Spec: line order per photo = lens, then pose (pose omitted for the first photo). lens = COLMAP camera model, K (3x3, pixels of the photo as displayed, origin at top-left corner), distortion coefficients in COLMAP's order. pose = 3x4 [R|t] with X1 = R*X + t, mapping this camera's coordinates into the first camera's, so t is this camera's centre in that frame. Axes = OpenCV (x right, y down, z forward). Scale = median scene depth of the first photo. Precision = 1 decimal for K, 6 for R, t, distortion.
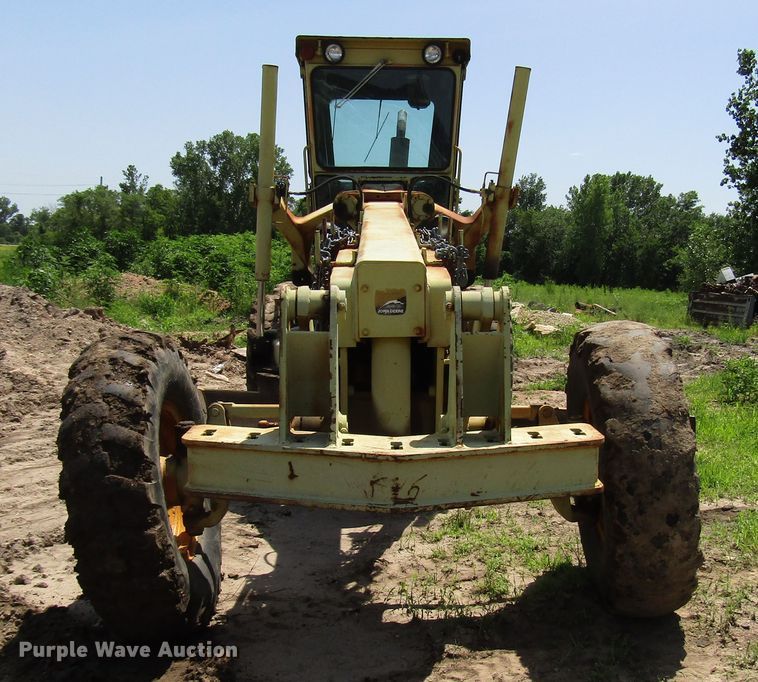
lens RADIAL K [[1017.3, 0, 430.7], [0, 1017.3, 376.4], [0, 0, 1]] dist [-0.051969, 0.000000]
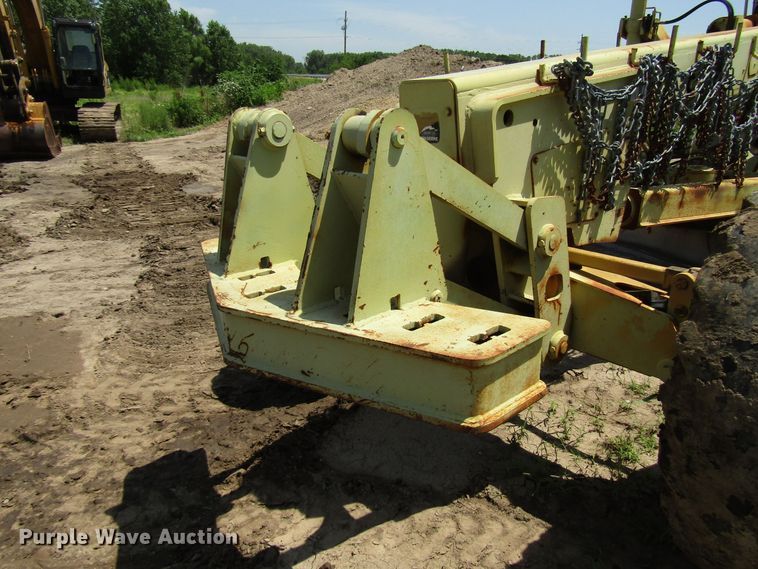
lens RADIAL K [[545.5, 0, 380.7], [0, 545.5, 282.1], [0, 0, 1]] dist [-0.012494, 0.012881]
pose [[0.610245, 0.238778, -0.755371, 0.151766], [-0.074397, 0.966555, 0.245431, -0.025865], [0.788711, -0.093576, 0.607600, 0.302709]]
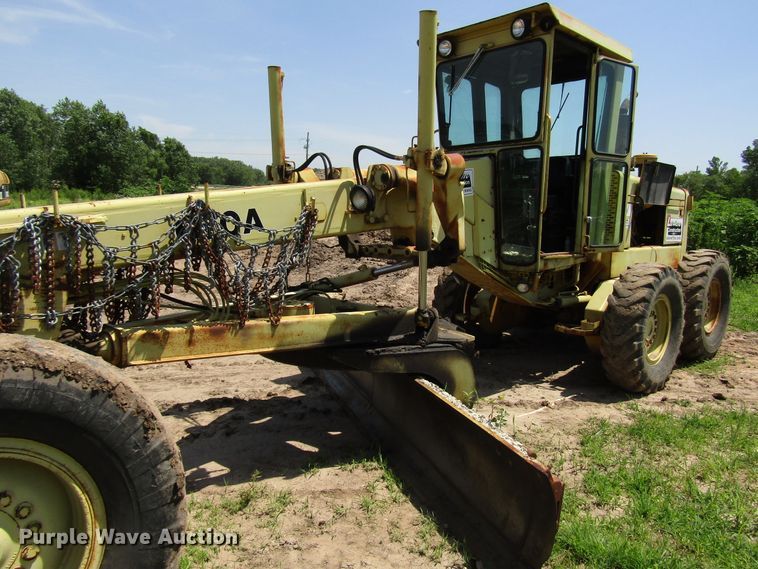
lens RADIAL K [[545.5, 0, 381.1], [0, 545.5, 288.4], [0, 0, 1]] dist [-0.012494, 0.012881]
pose [[0.651287, 0.106020, -0.751388, 0.349343], [-0.092253, 0.993910, 0.060276, -0.073047], [0.753203, 0.030061, 0.657101, 0.527046]]
